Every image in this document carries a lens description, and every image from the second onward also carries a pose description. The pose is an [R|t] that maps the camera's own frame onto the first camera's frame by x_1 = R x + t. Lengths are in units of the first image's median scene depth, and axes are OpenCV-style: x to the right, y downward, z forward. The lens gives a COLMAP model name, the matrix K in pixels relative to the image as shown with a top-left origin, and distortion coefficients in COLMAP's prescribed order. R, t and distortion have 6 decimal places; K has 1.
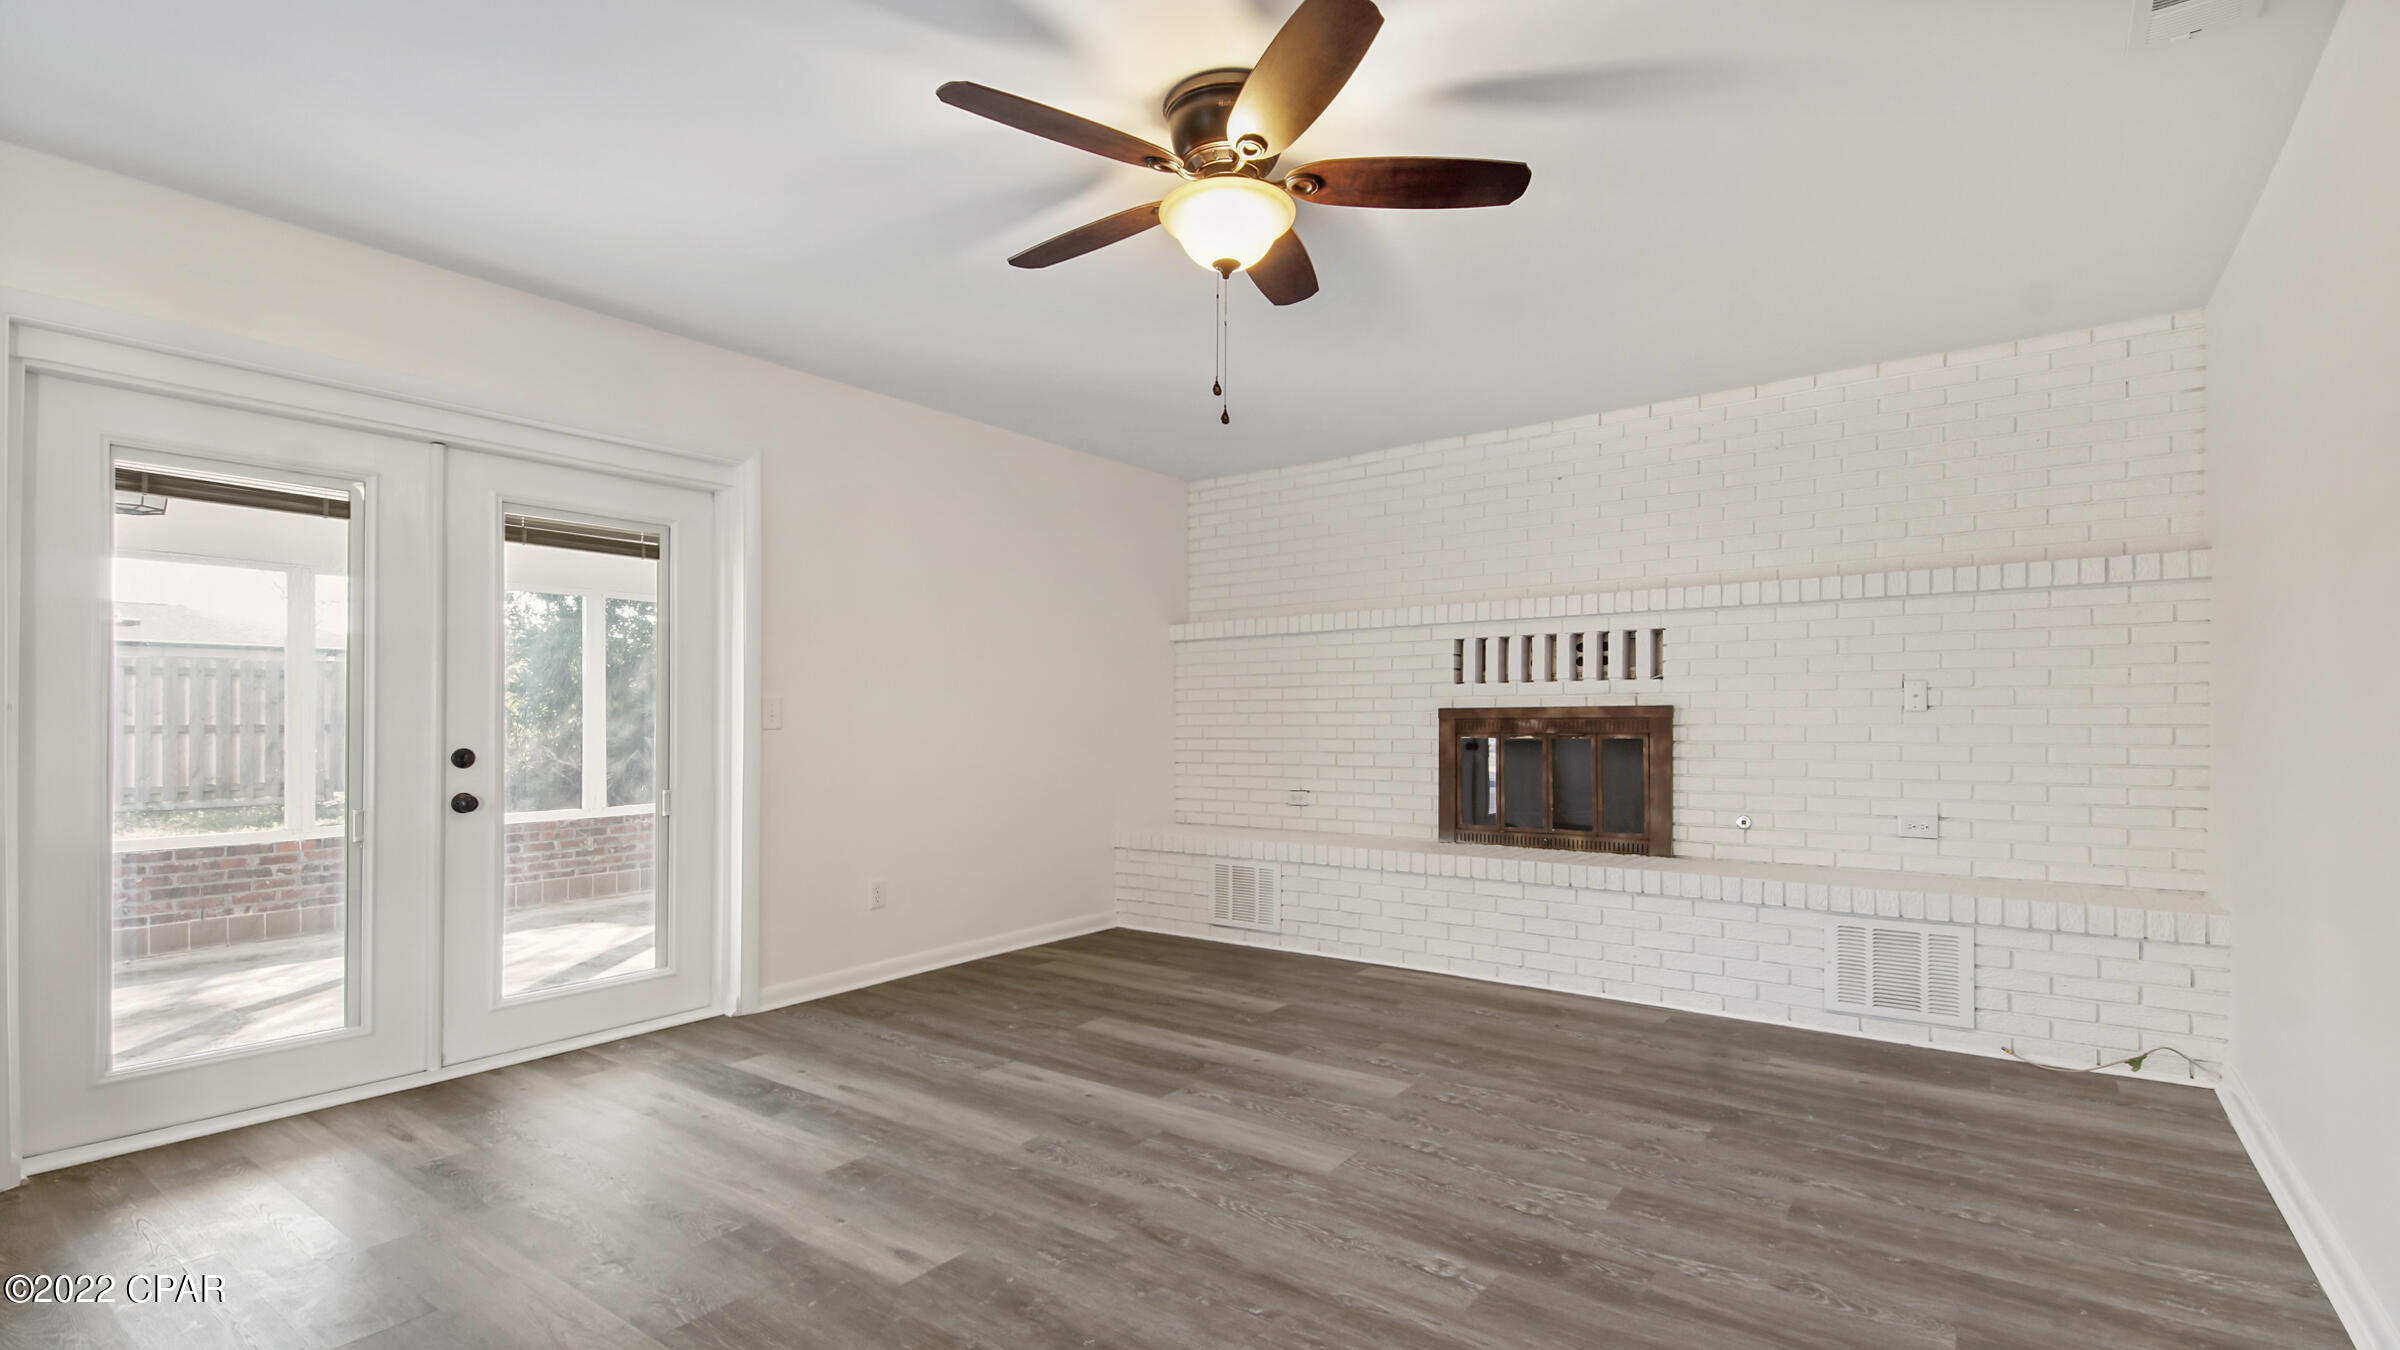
lens RADIAL K [[1036.6, 0, 1155.1], [0, 1036.6, 713.5], [0, 0, 1]] dist [0.013879, -0.000734]
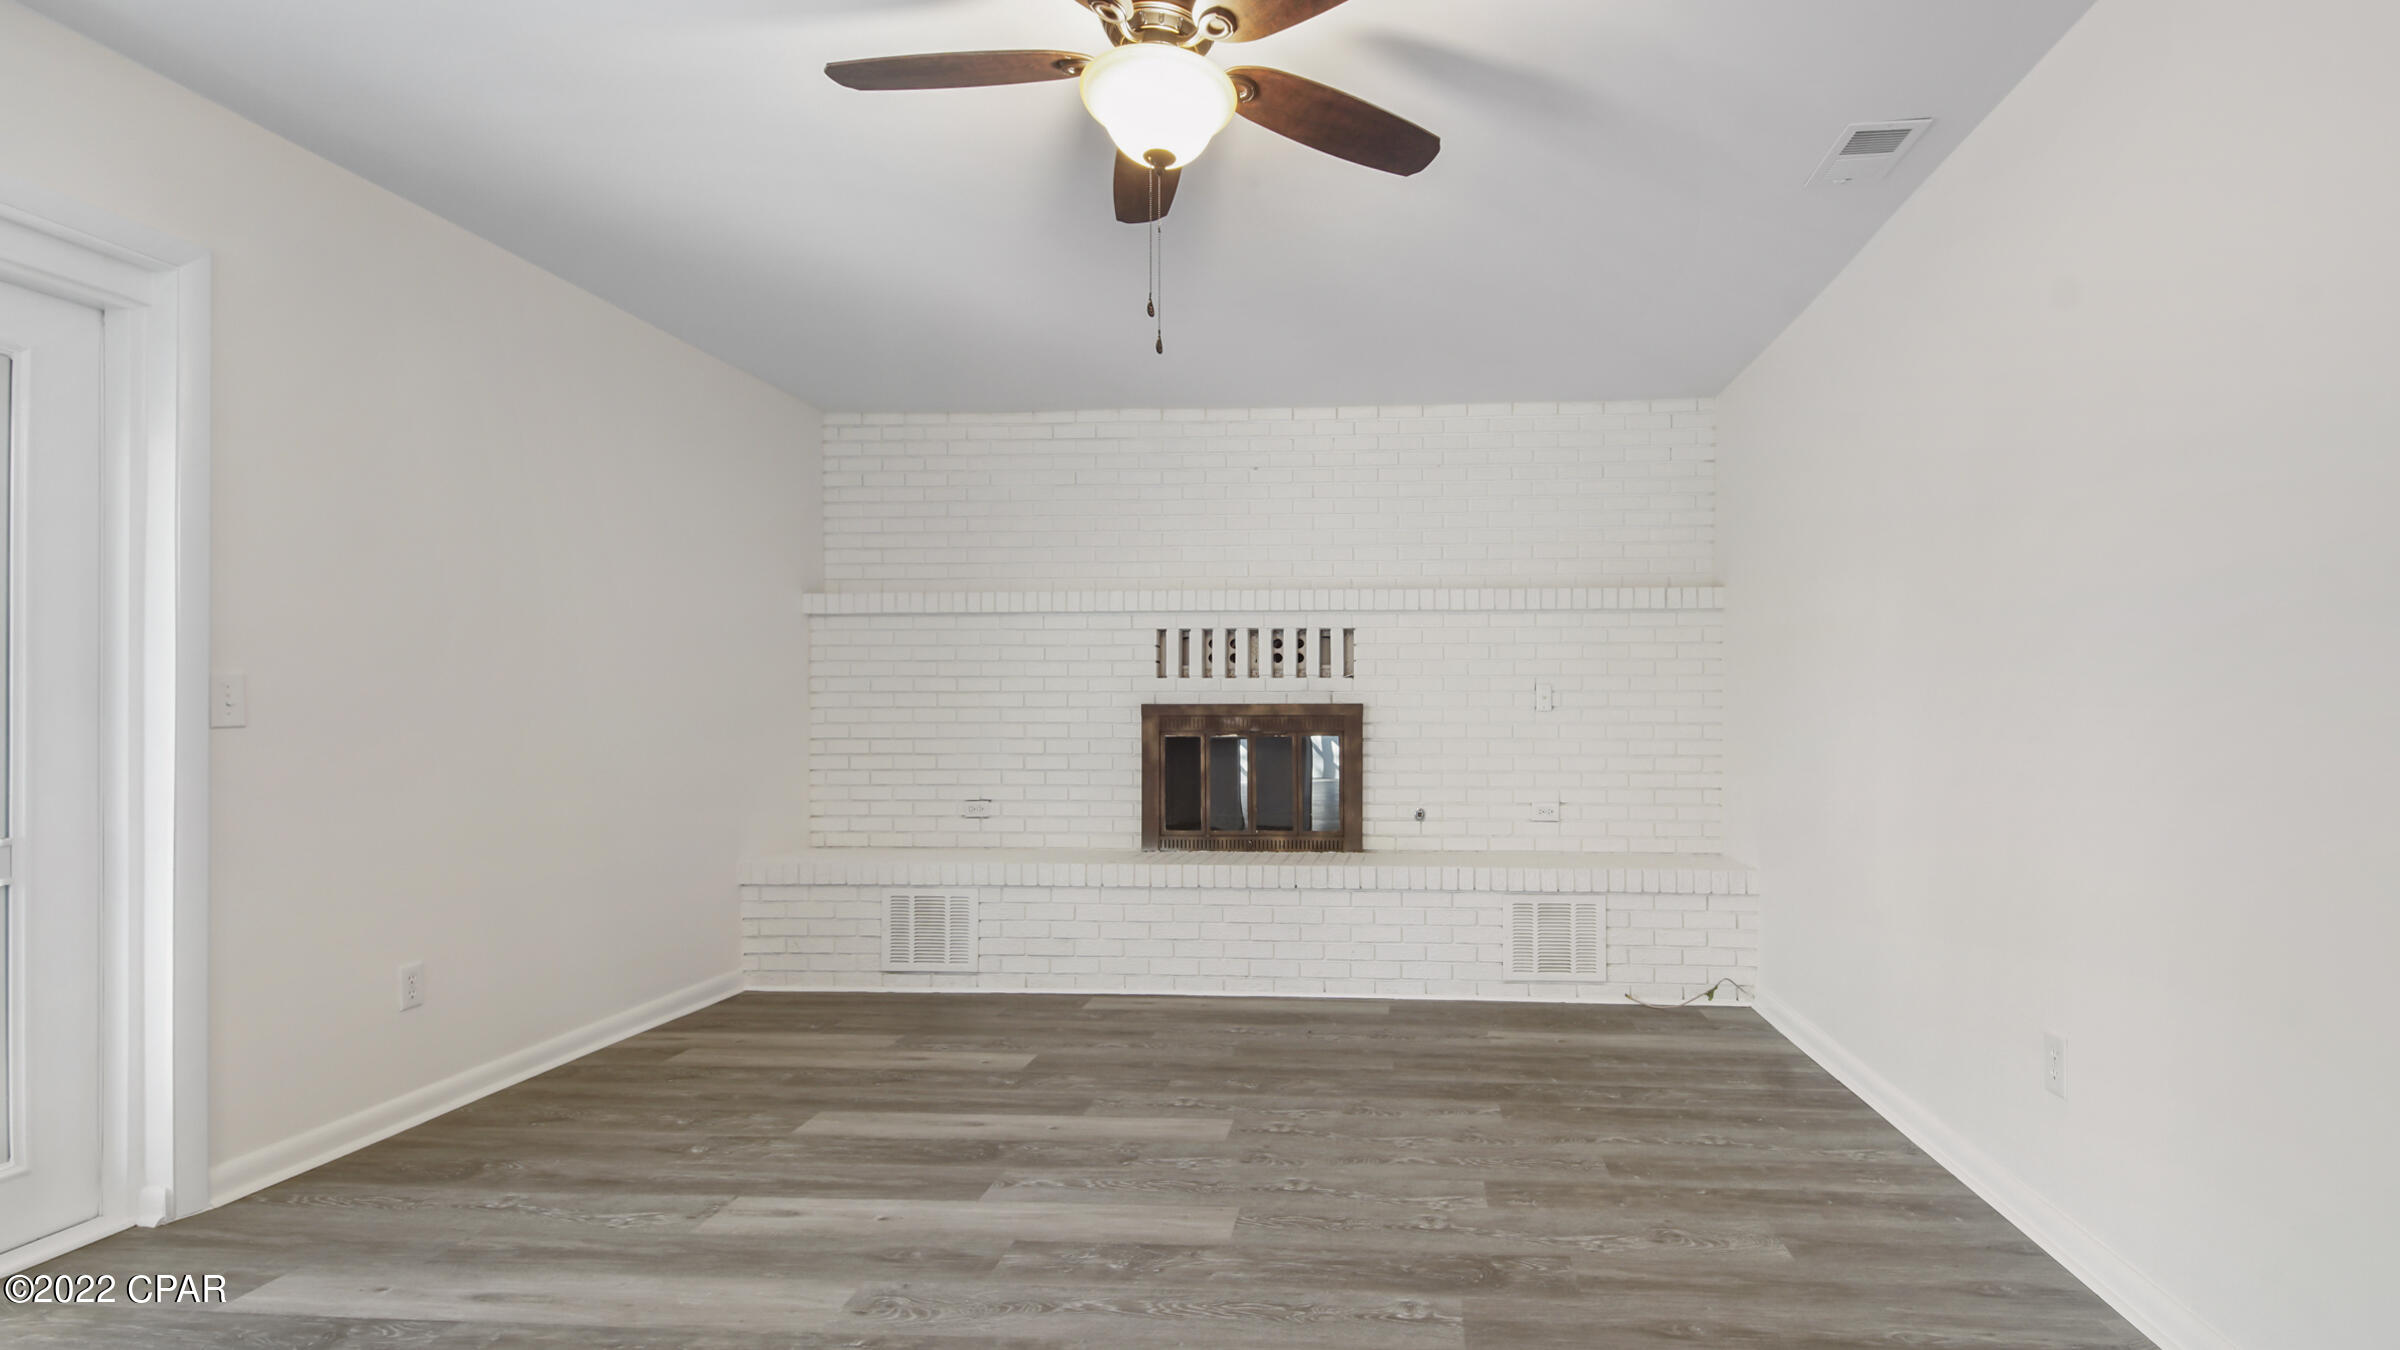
lens RADIAL K [[1135.8, 0, 1303.3], [0, 1135.8, 710.0], [0, 0, 1]] dist [0.047675, -0.033425]
pose [[0.839250, 0.007866, 0.543689, -0.208456], [-0.007507, 0.999968, -0.002878, 0.002660], [-0.543694, -0.001666, 0.839282, 0.115765]]
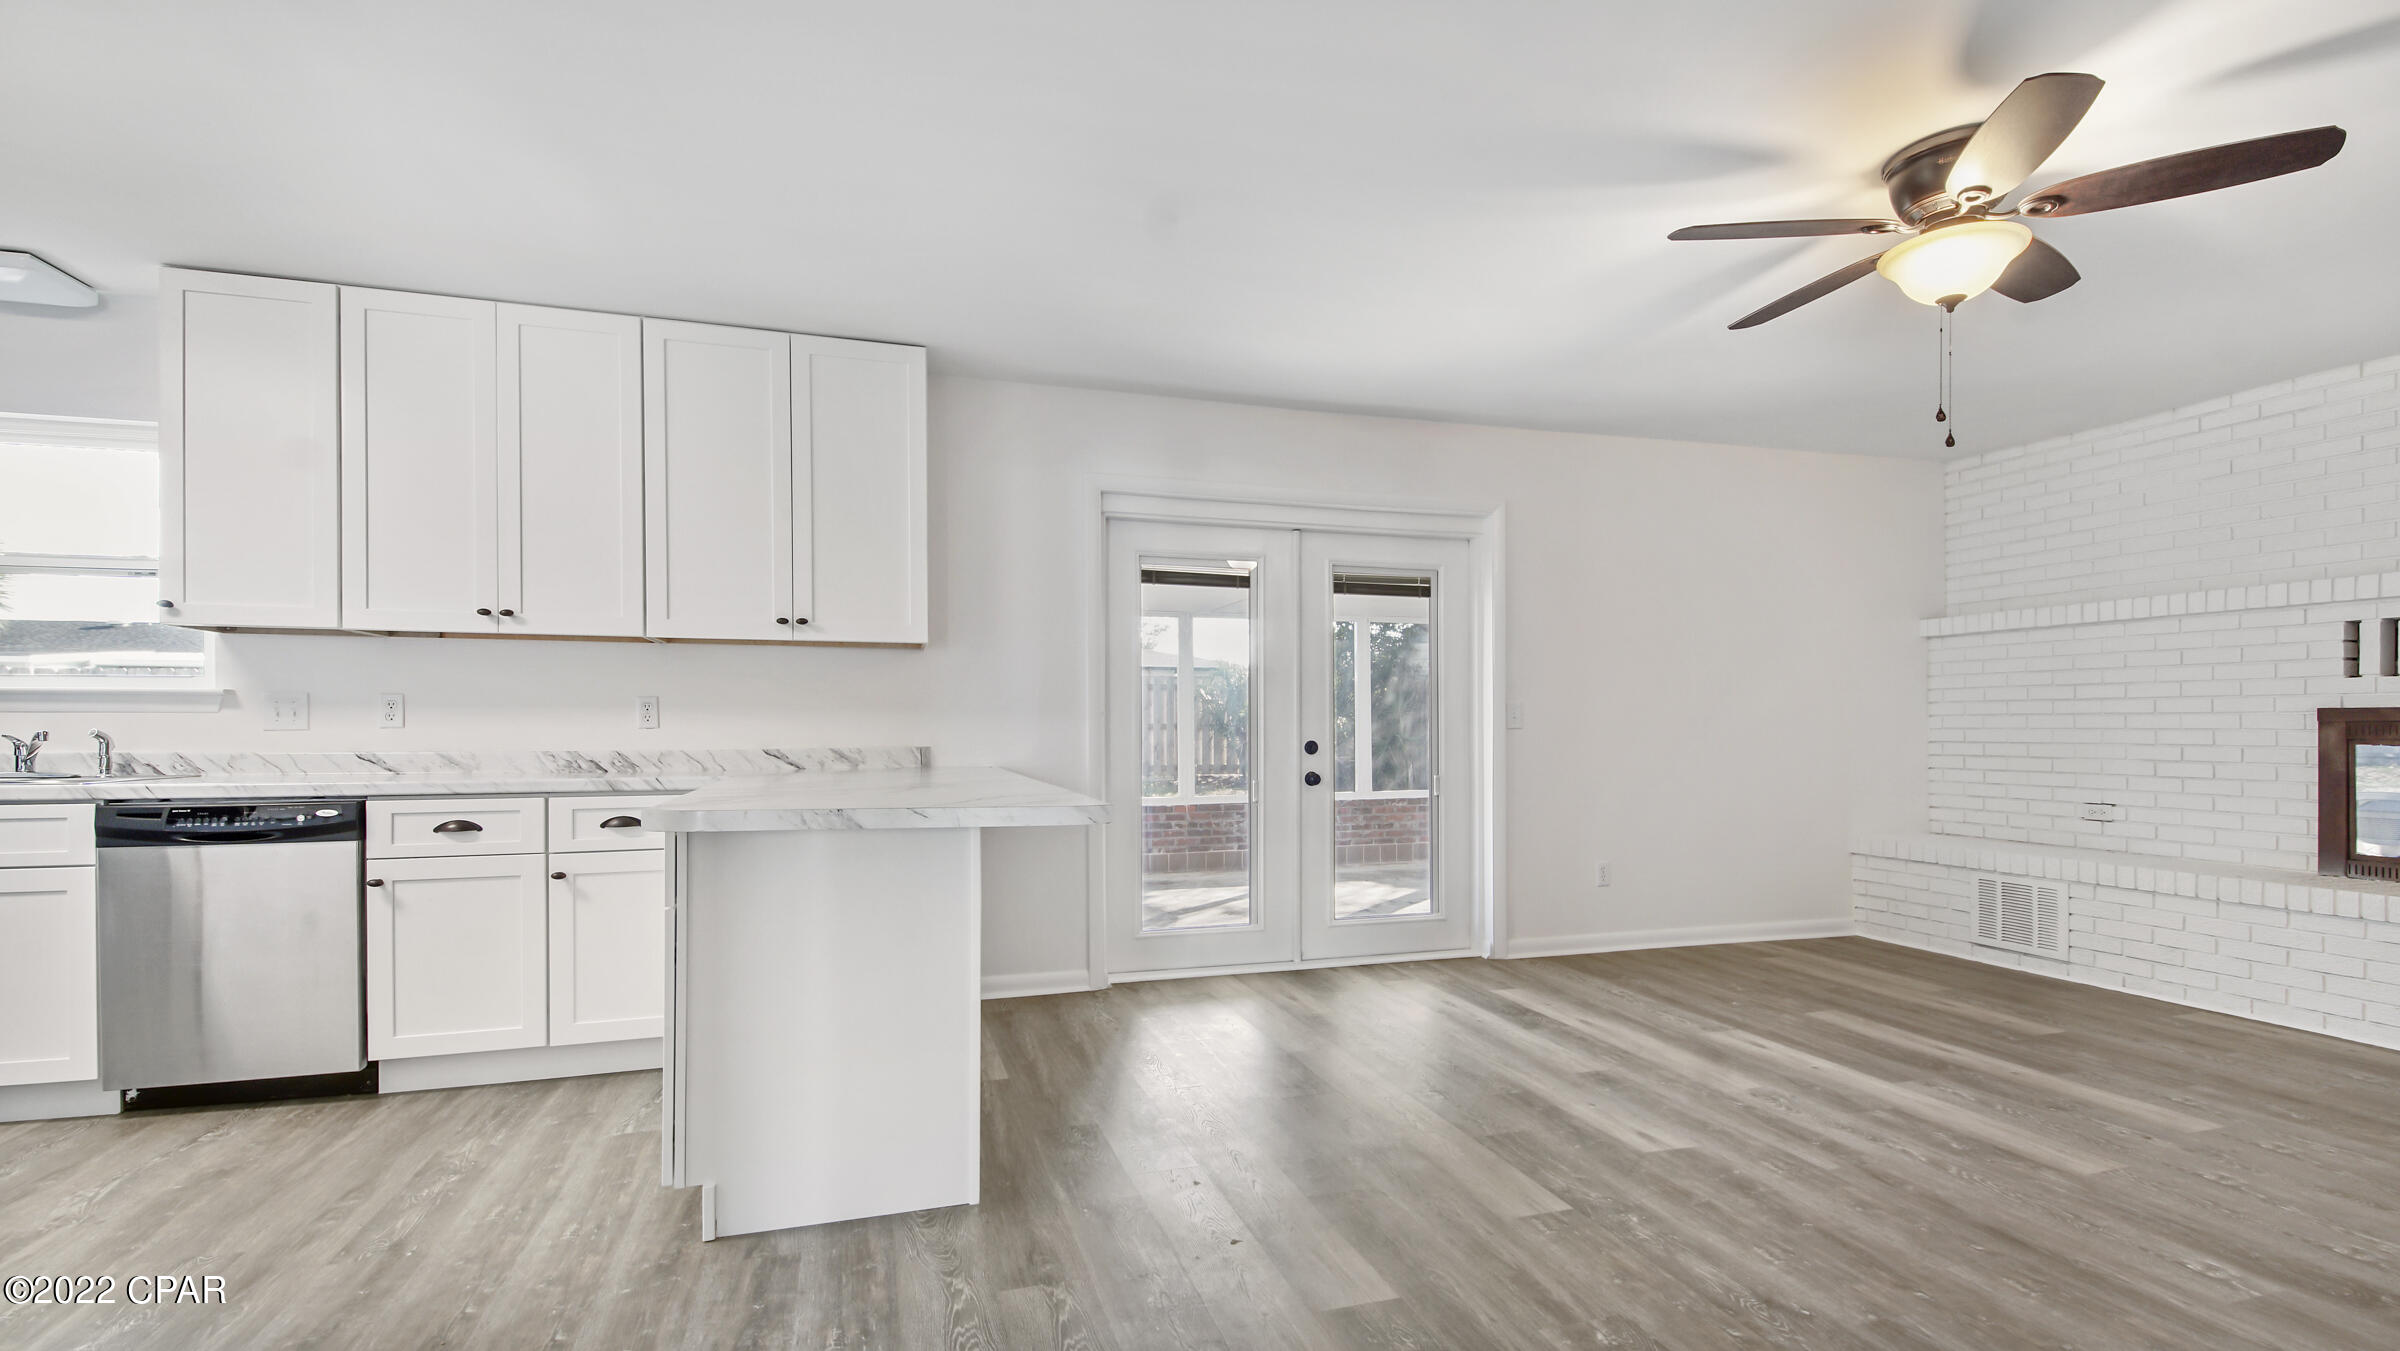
lens RADIAL K [[1059.2, 0, 1227.3], [0, 1059.2, 704.7], [0, 0, 1]] dist [0.035120, -0.021617]
pose [[0.836252, -0.006777, -0.548303, 0.031123], [0.001712, 0.999951, -0.009747, -0.001558], [0.548342, 0.007212, 0.836223, -0.220609]]
